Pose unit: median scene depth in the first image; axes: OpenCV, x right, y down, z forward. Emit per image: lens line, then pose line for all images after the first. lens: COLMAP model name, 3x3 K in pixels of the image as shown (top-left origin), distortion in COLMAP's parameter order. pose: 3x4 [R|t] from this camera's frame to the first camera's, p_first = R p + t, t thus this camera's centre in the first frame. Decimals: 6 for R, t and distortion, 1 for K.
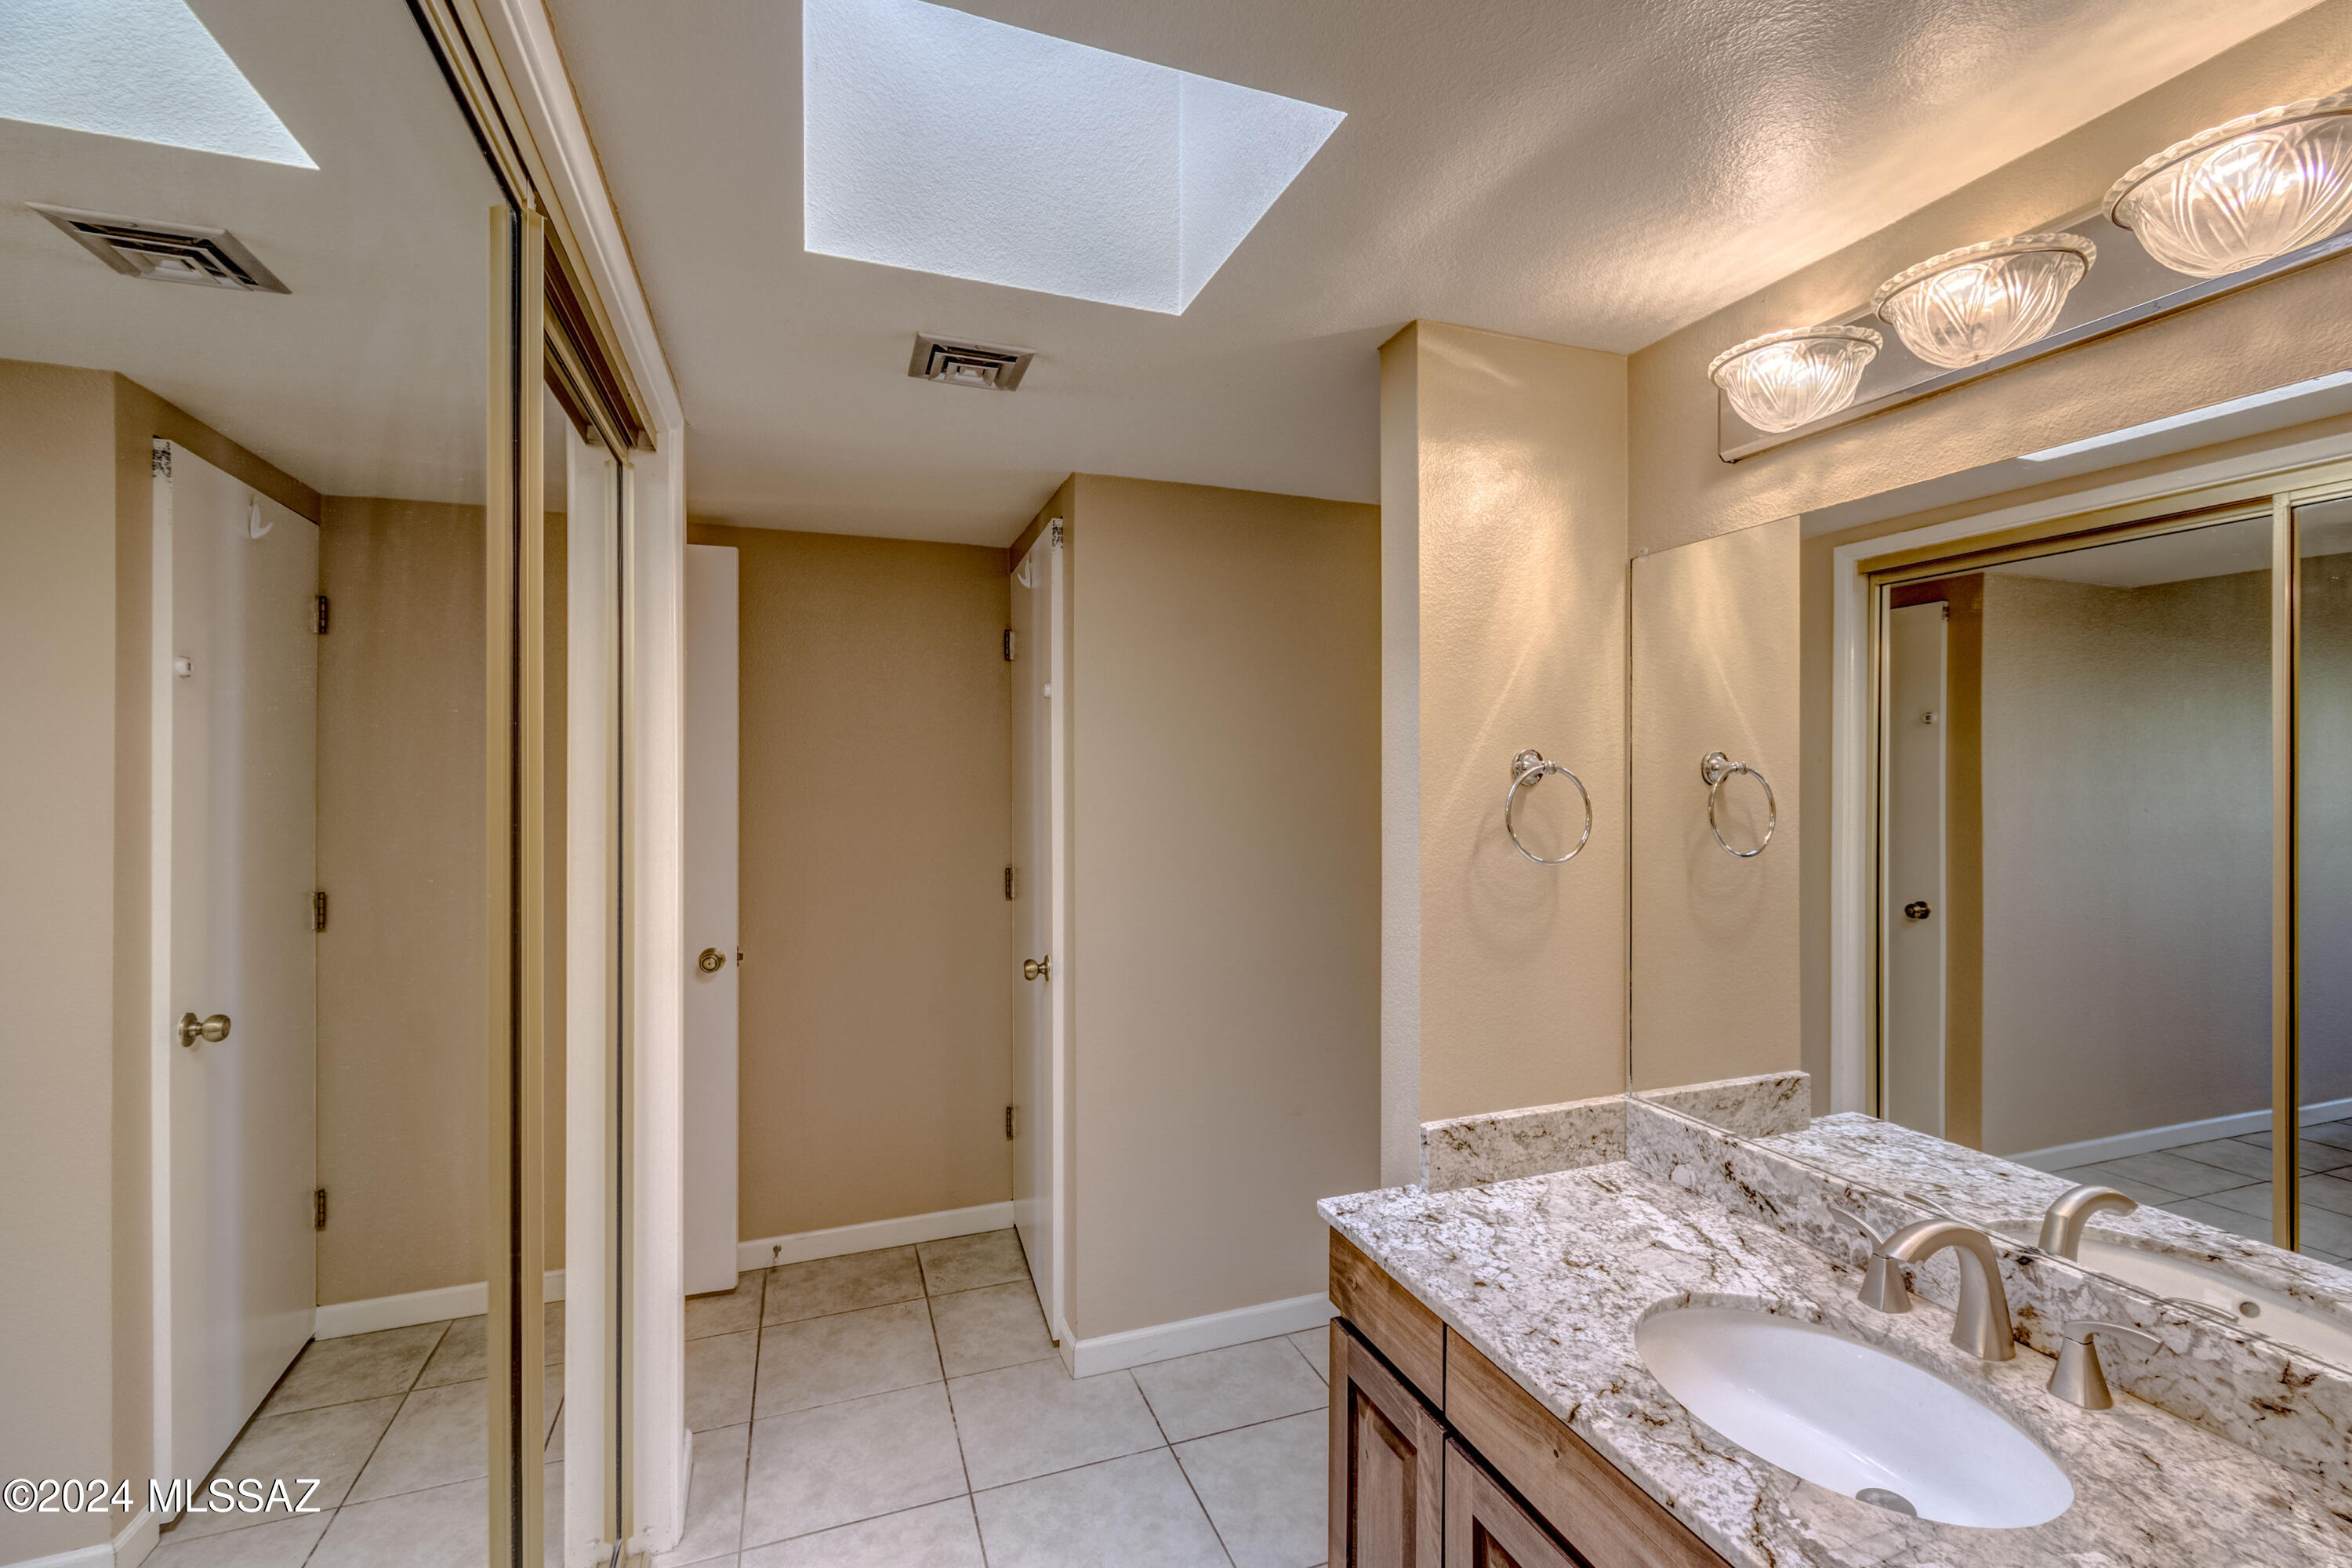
lens RADIAL K [[1023.1, 0, 1212.4], [0, 1023.1, 779.4], [0, 0, 1]] dist [0.000280, -0.000220]
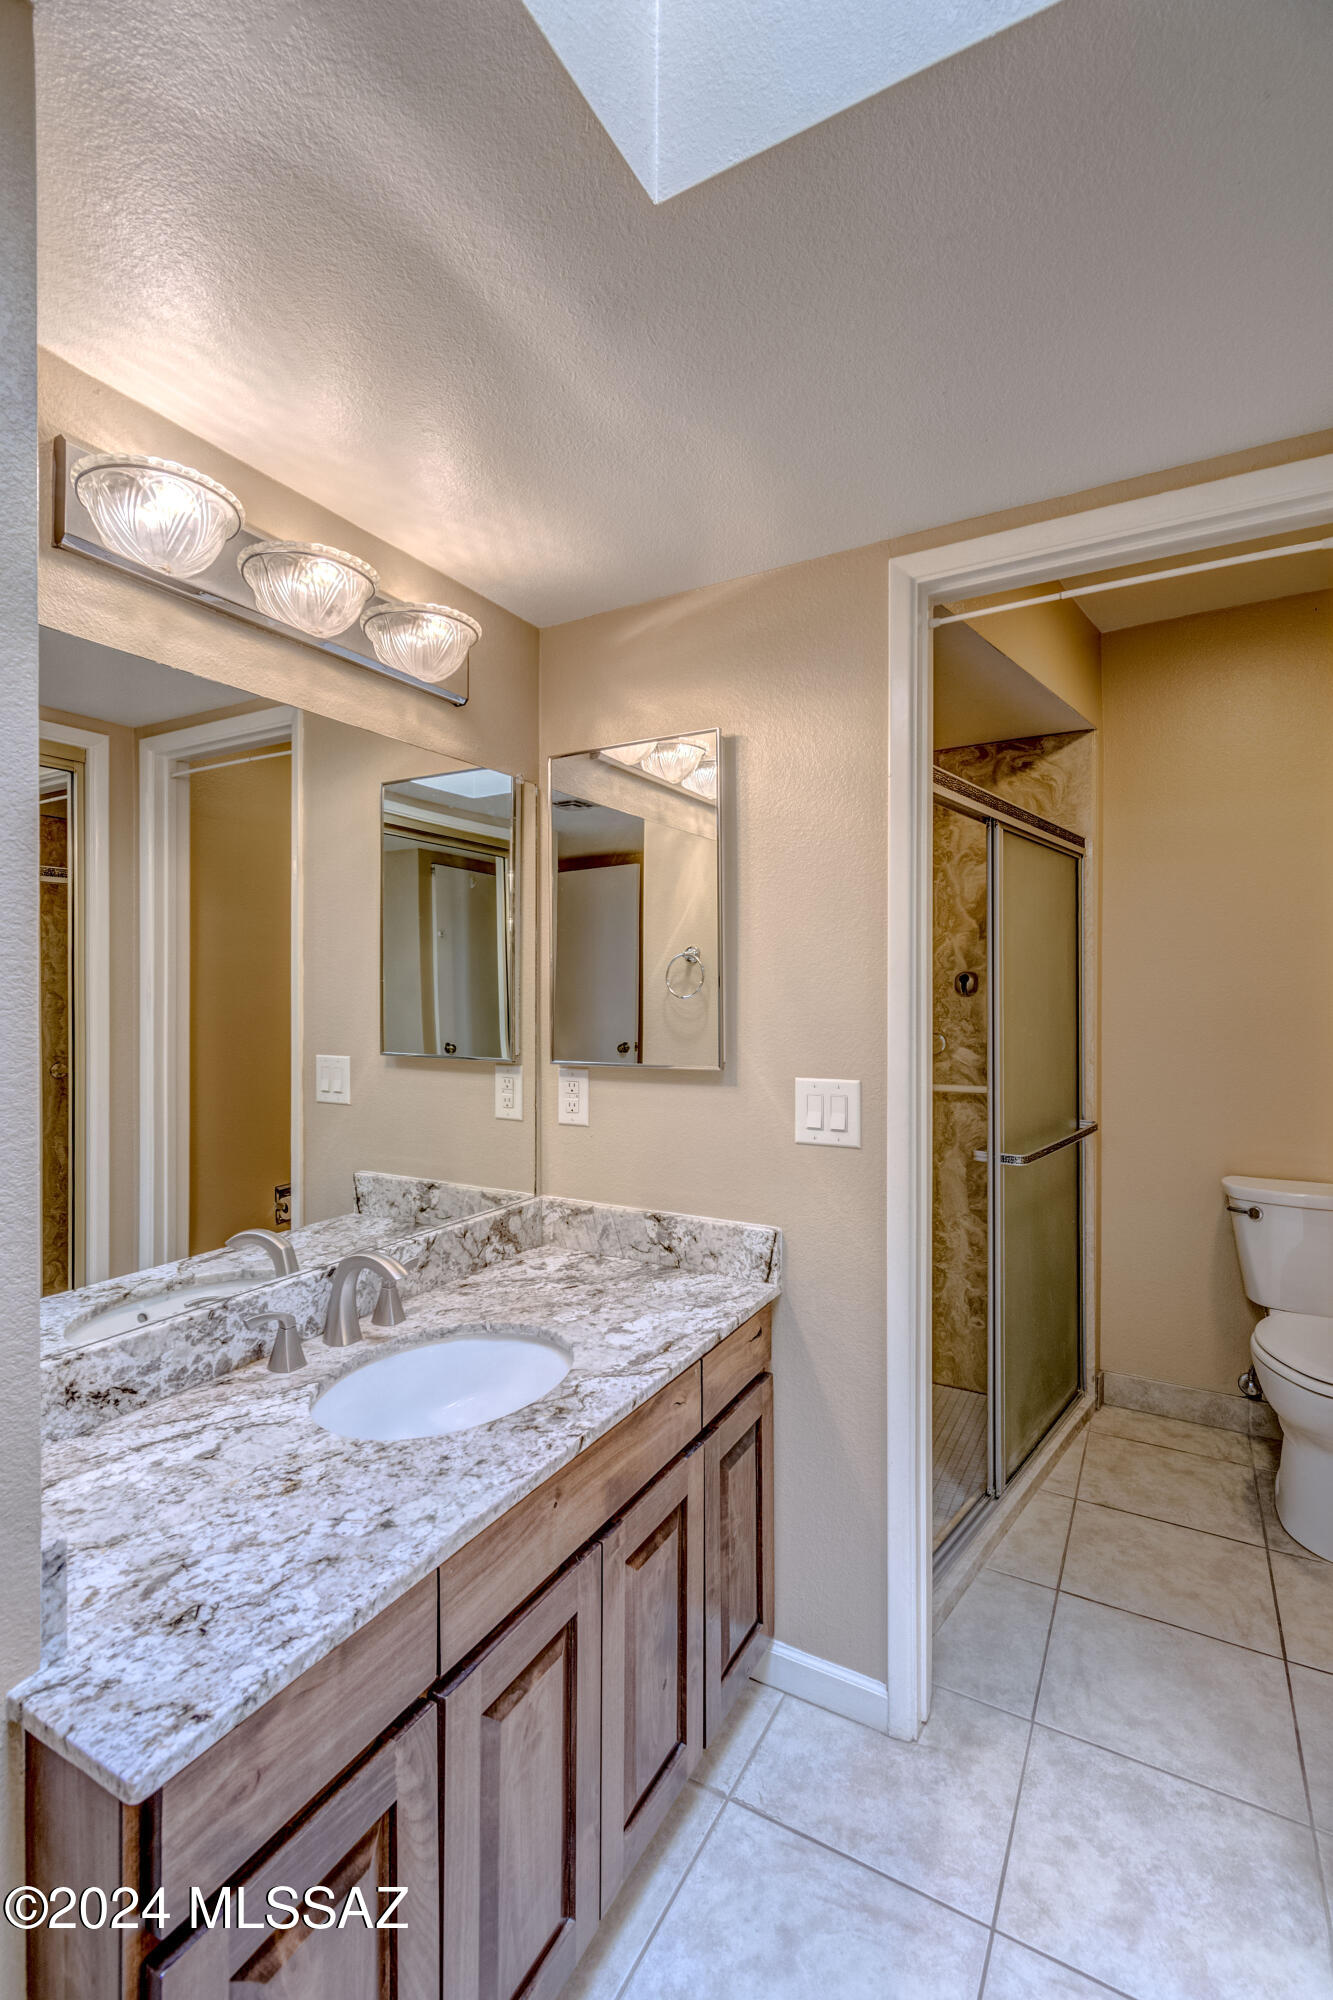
lens RADIAL K [[900.5, 0, 640.3], [0, 900.5, 985.1], [0, 0, 1]] dist [0.004032, -0.000575]
pose [[-0.615443, 0.004887, 0.788166, -0.416338], [0.002953, 0.999988, -0.003895, 0.054226], [-0.788176, -0.000070, -0.615450, 1.206669]]
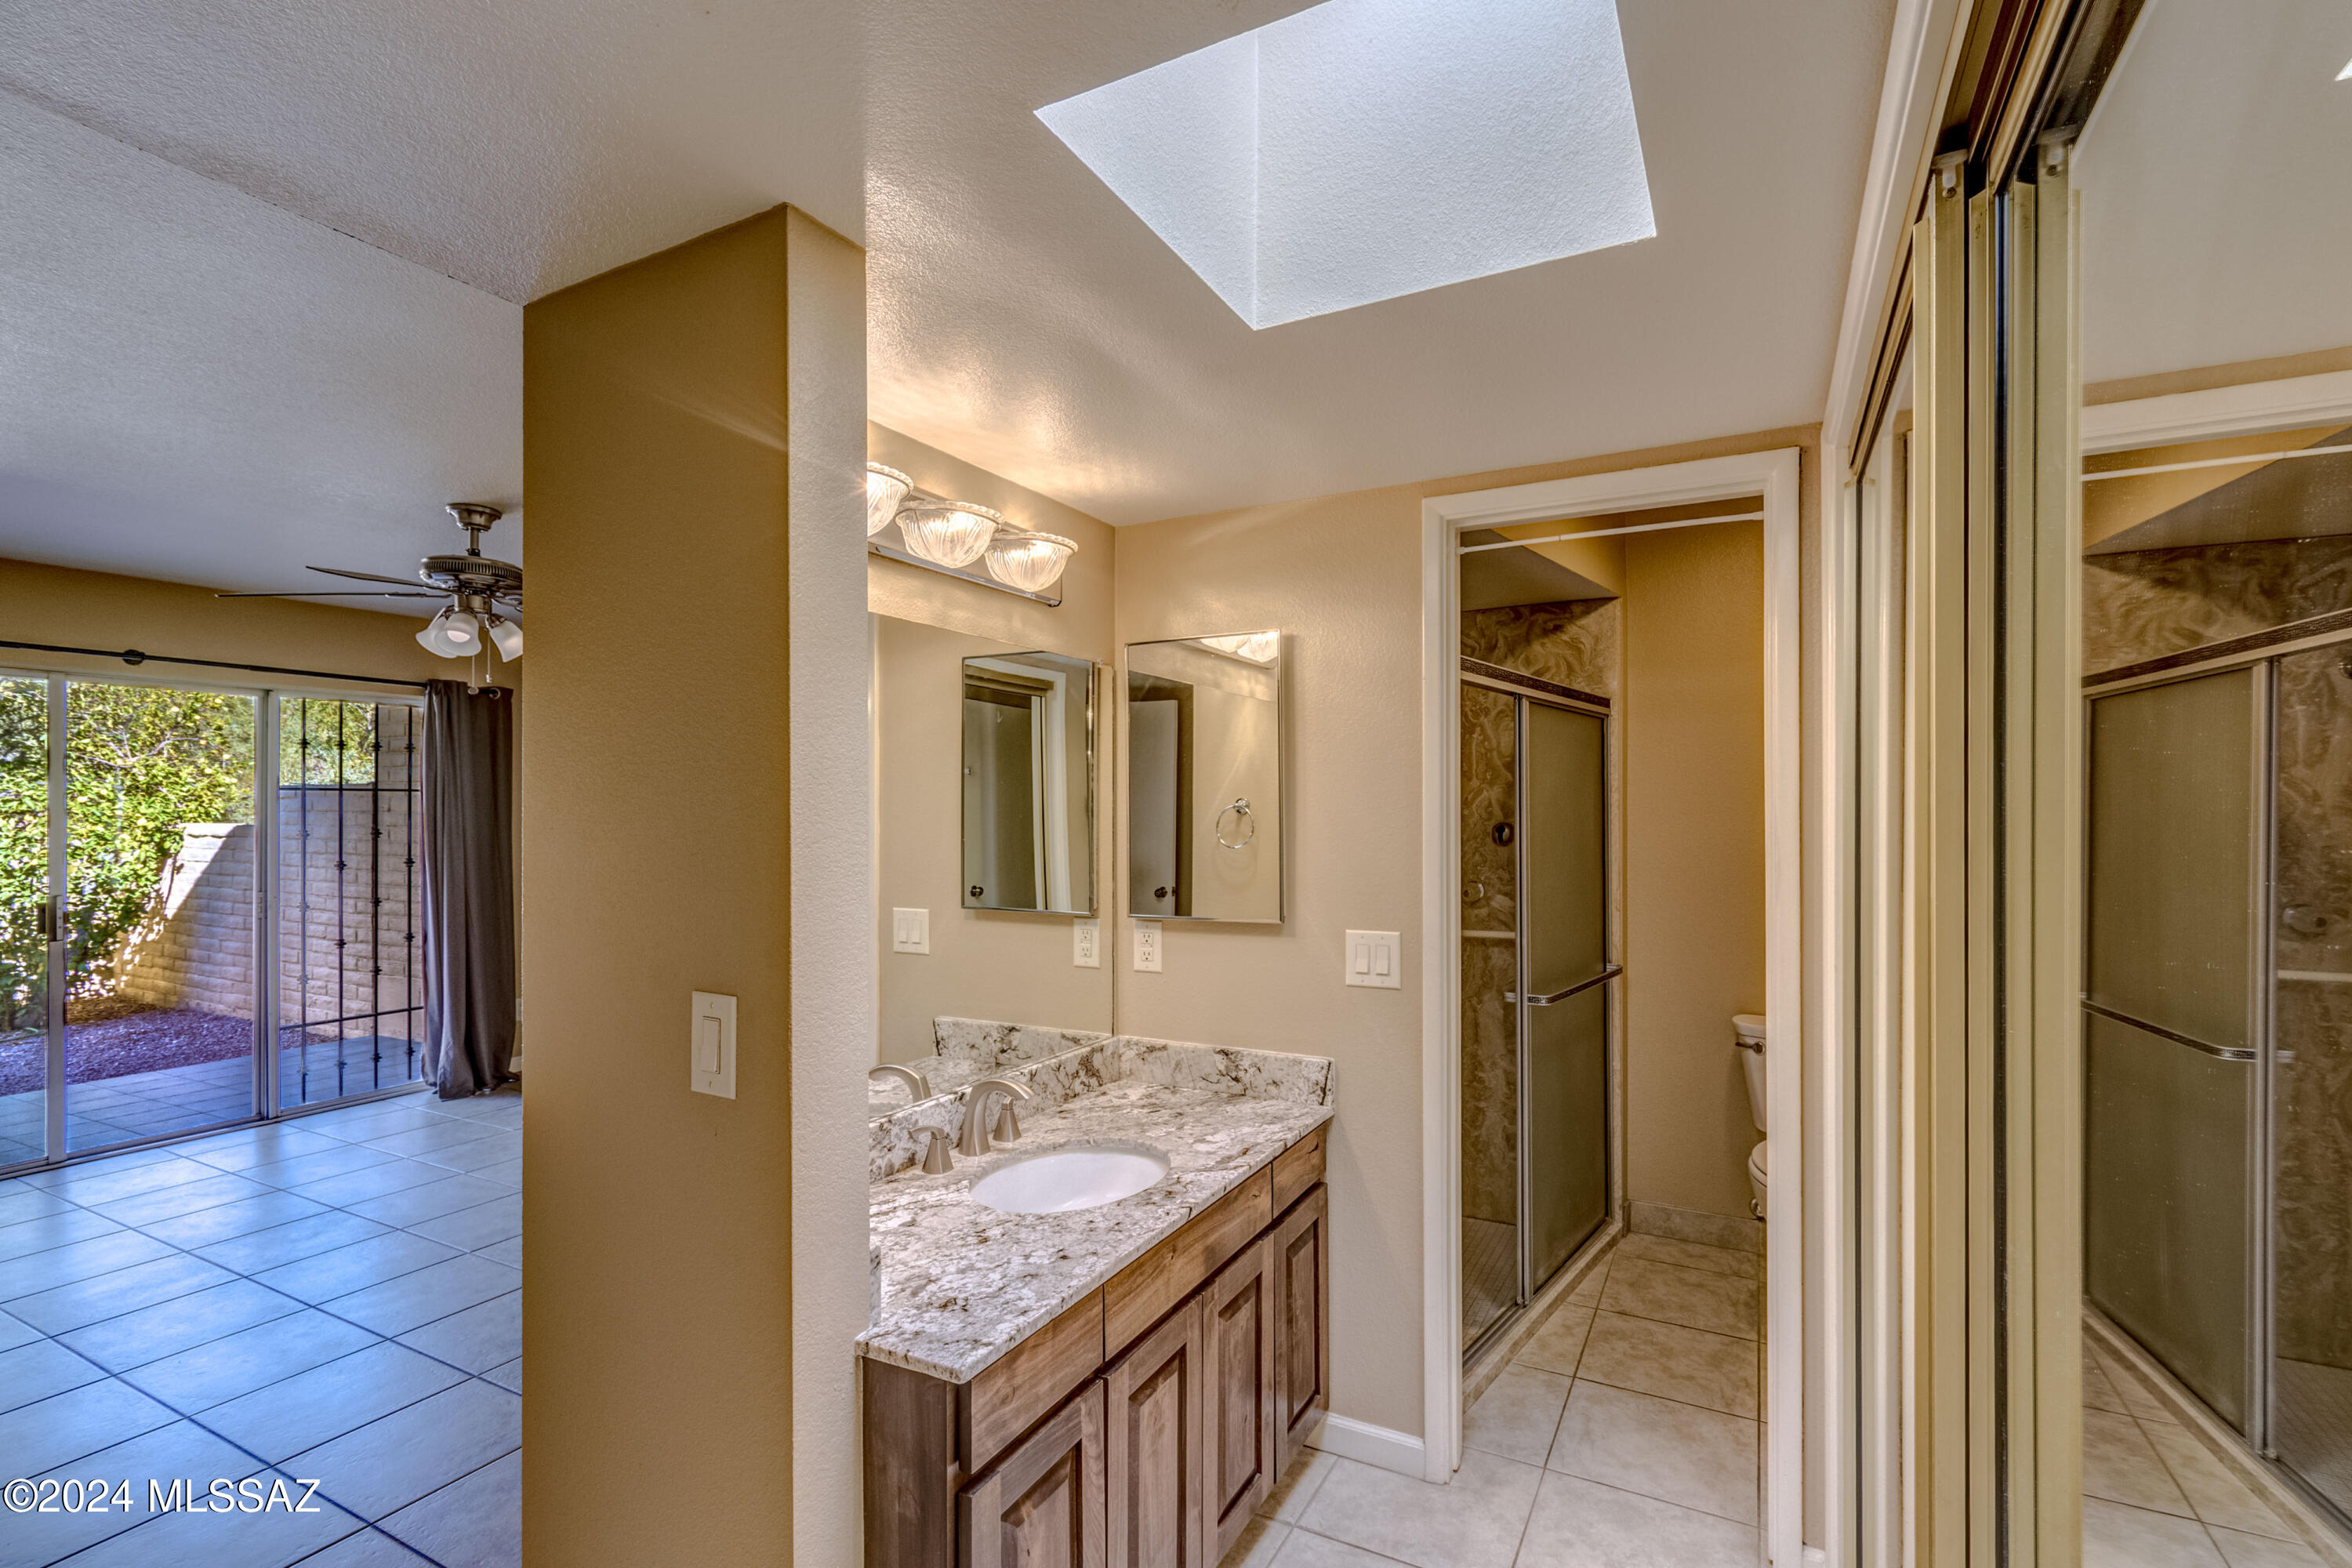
lens RADIAL K [[1059.0, 0, 1195.8], [0, 1059.0, 798.2], [0, 0, 1]] dist [0.004032, -0.000575]
pose [[-0.649131, 0.012515, 0.760574, -0.710868], [0.004361, 0.999909, -0.012731, -0.012740], [-0.760664, -0.004947, -0.649127, 1.564649]]
